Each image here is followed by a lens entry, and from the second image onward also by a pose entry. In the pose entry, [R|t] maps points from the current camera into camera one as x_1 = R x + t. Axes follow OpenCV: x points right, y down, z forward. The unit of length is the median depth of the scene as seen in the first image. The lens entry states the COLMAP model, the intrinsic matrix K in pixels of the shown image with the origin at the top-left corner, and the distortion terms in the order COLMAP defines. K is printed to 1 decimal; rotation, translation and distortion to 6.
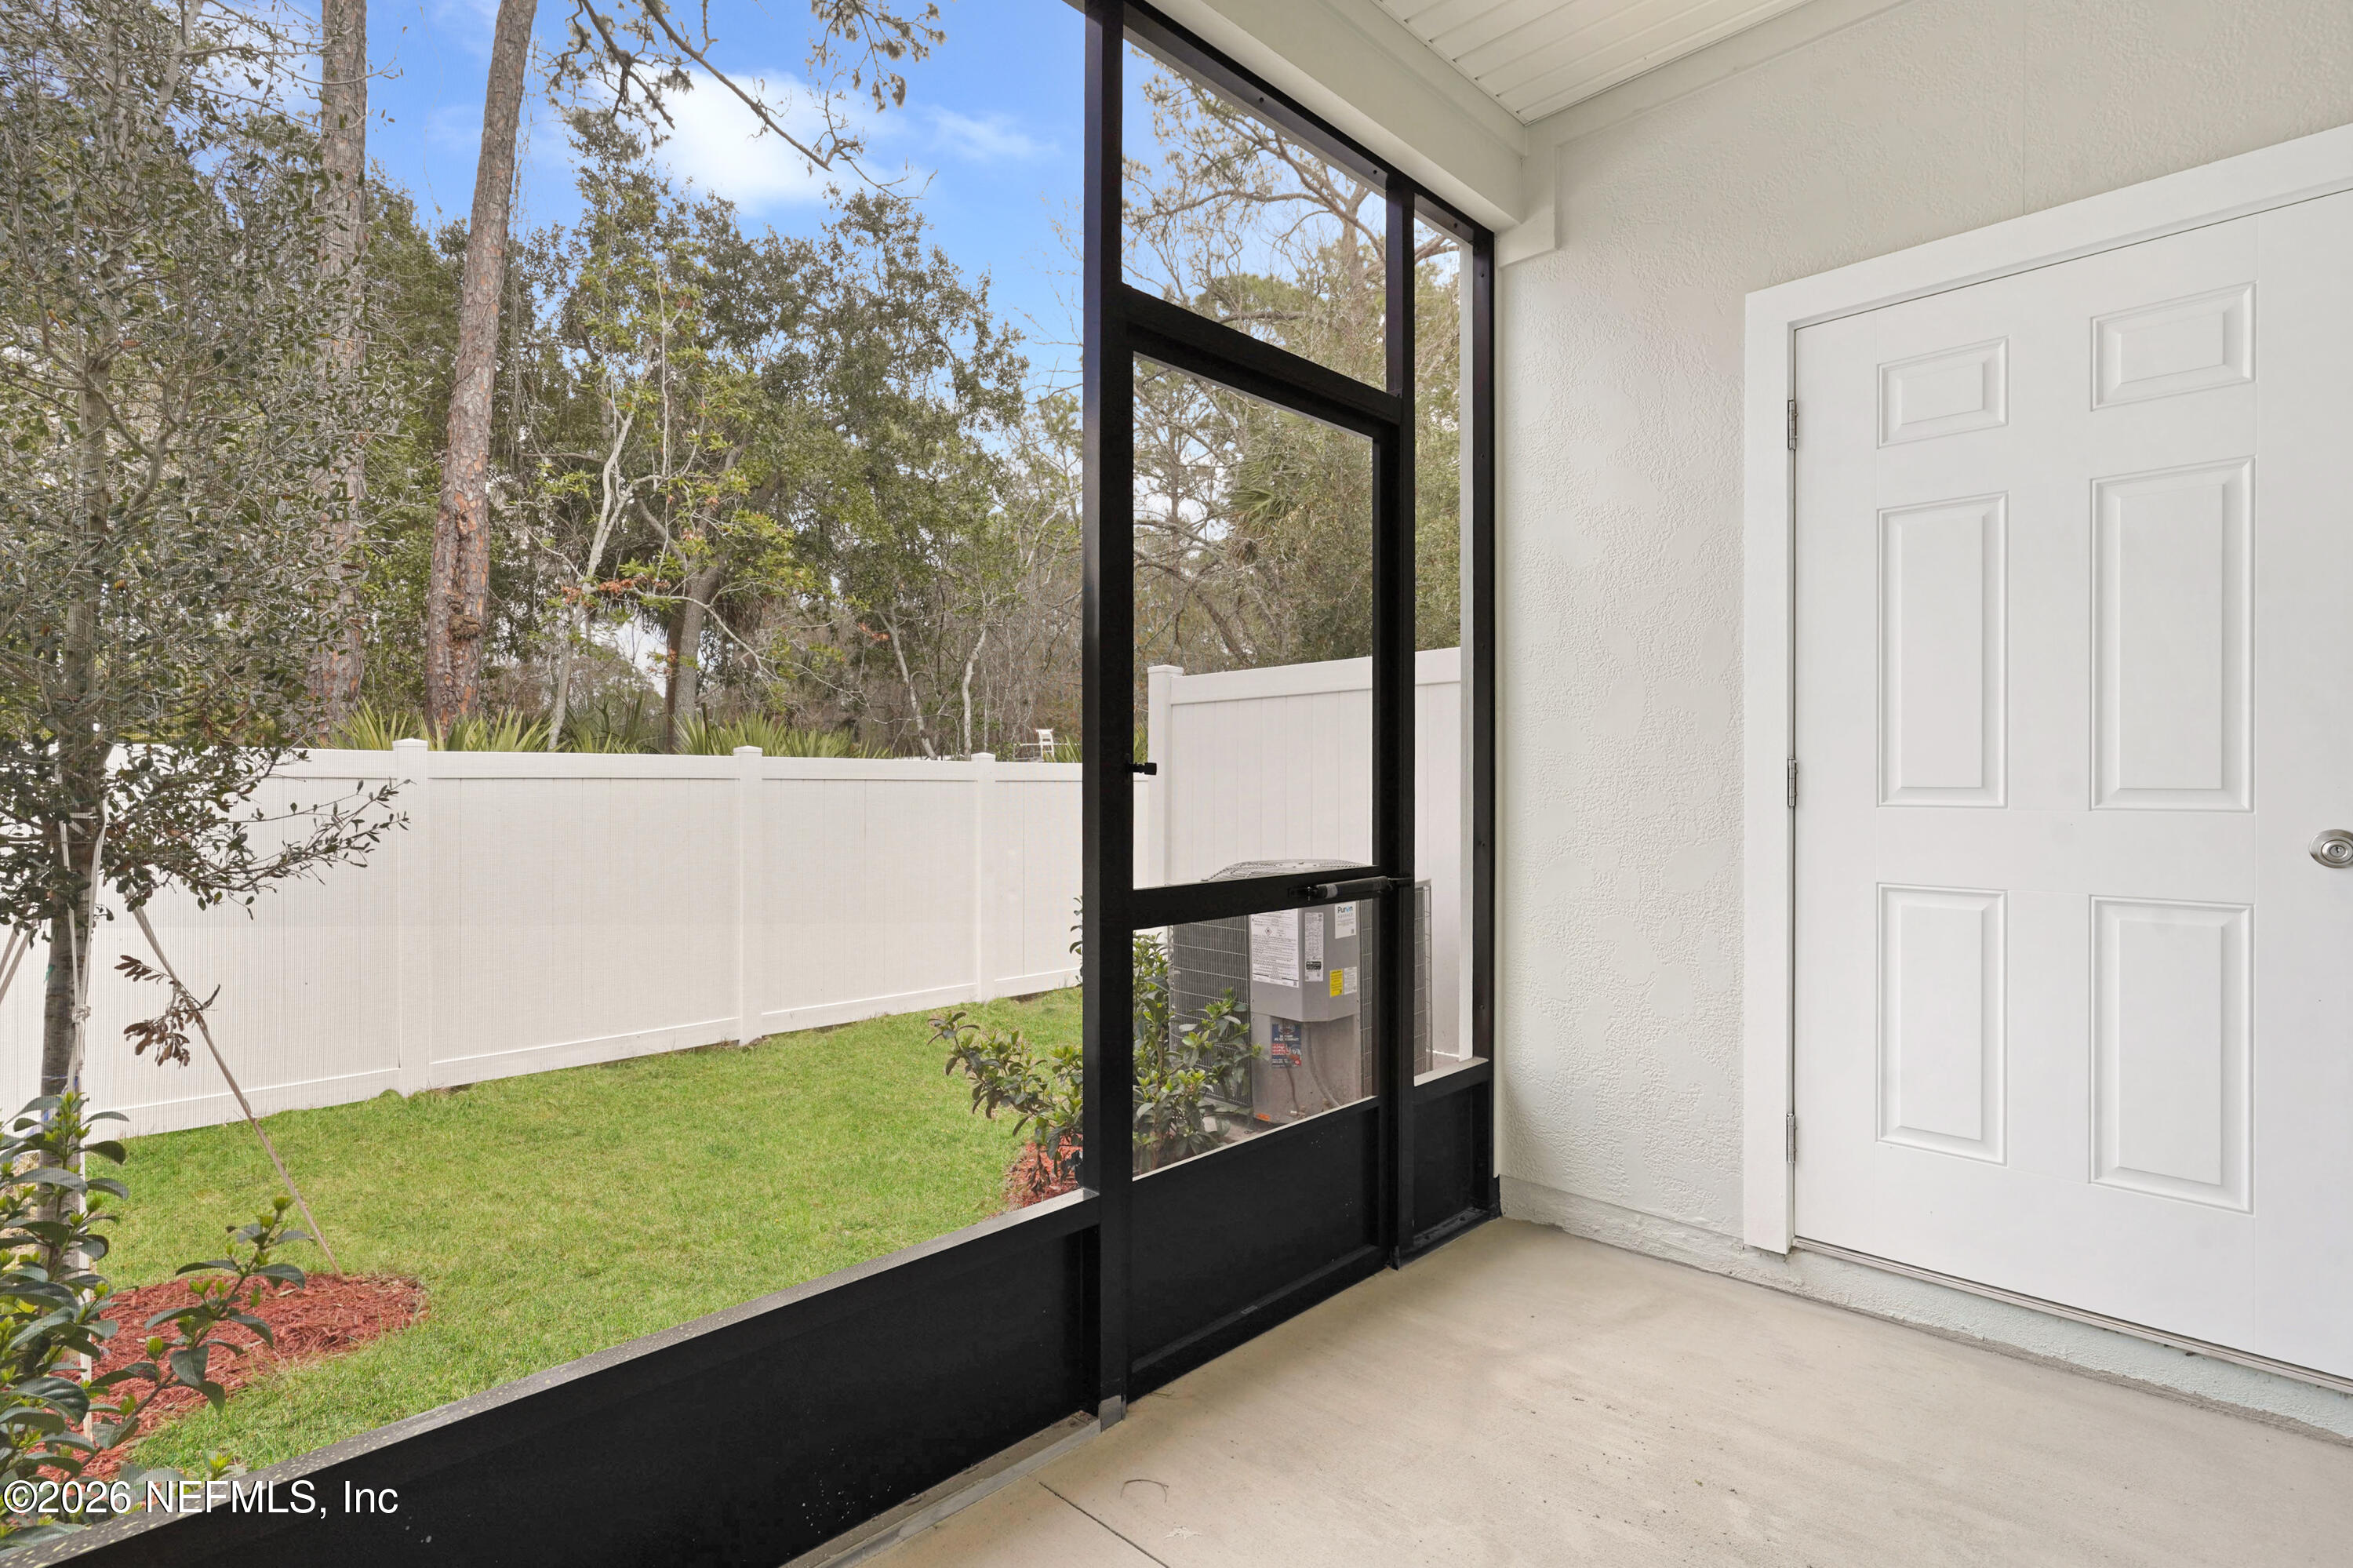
lens RADIAL K [[1138.8, 0, 1176.9], [0, 1138.8, 784.6], [0, 0, 1]] dist [-0.011812, 0.003708]
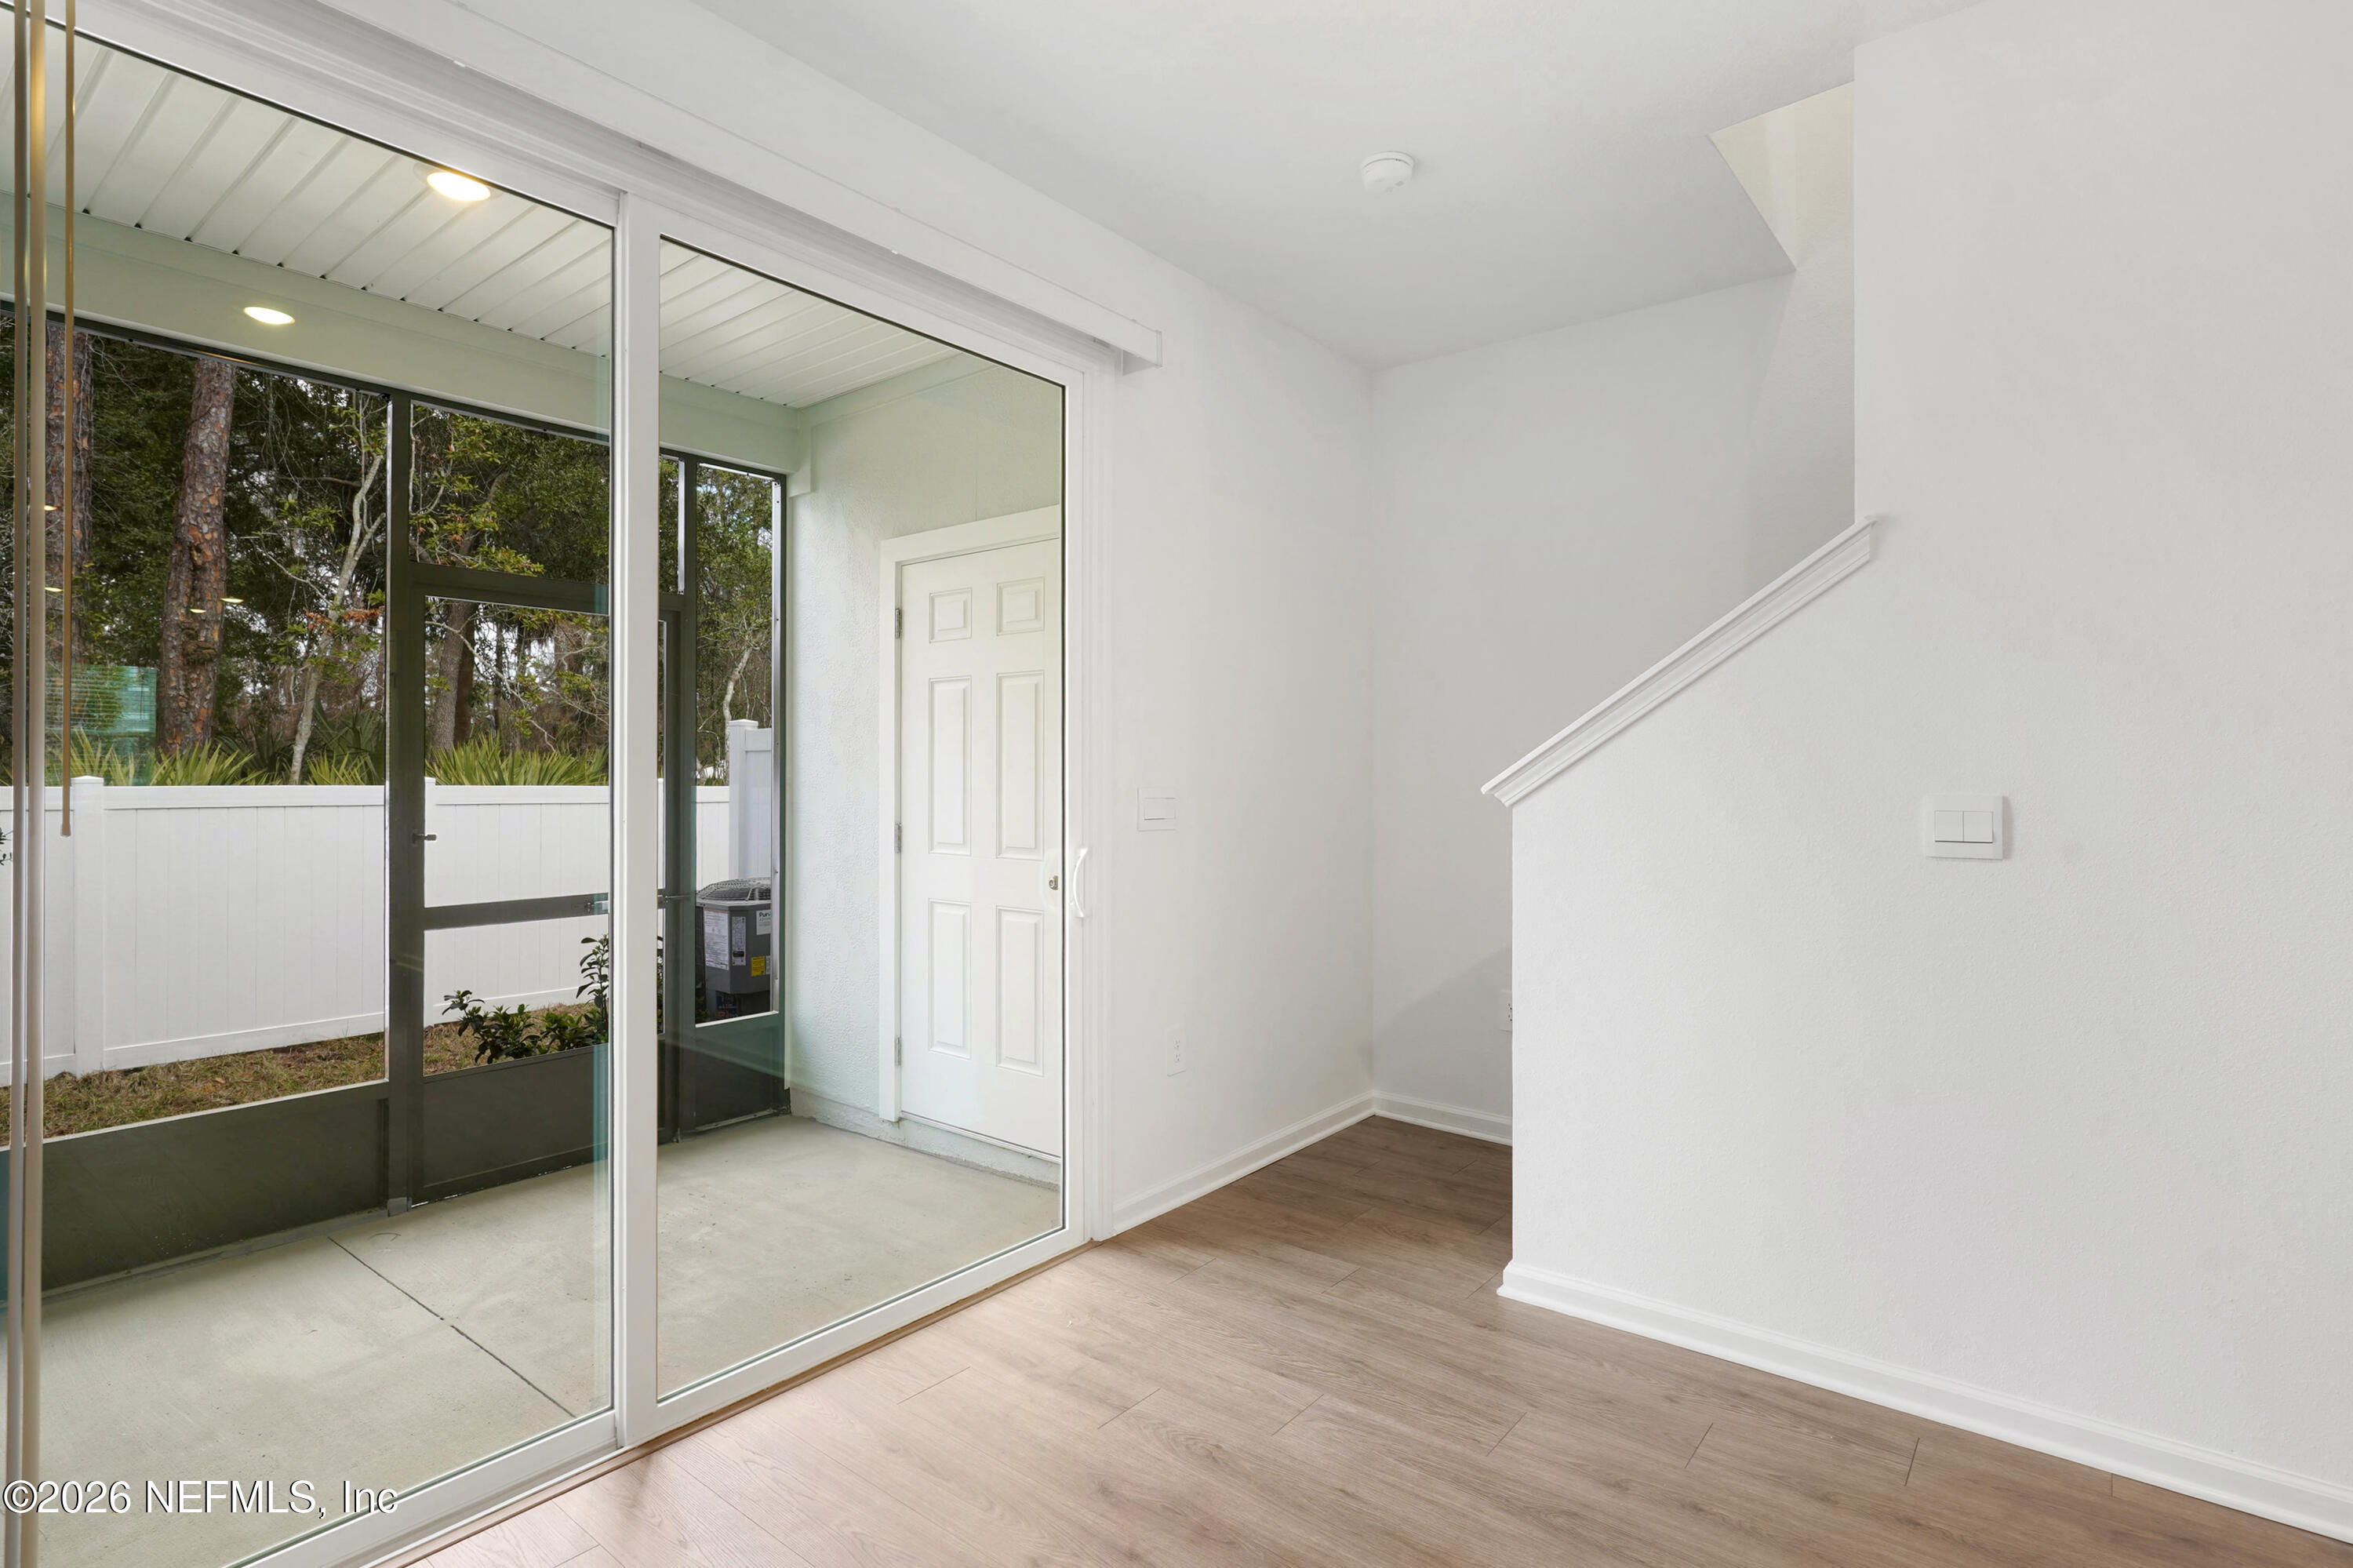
lens RADIAL K [[1138.8, 0, 1178.4], [0, 1138.8, 779.3], [0, 0, 1]] dist [-0.011812, 0.003708]
pose [[0.993849, 0.001706, 0.110730, 0.506184], [-0.001357, 0.999994, -0.003226, -0.054749], [-0.110735, 0.003056, 0.993845, -0.466813]]
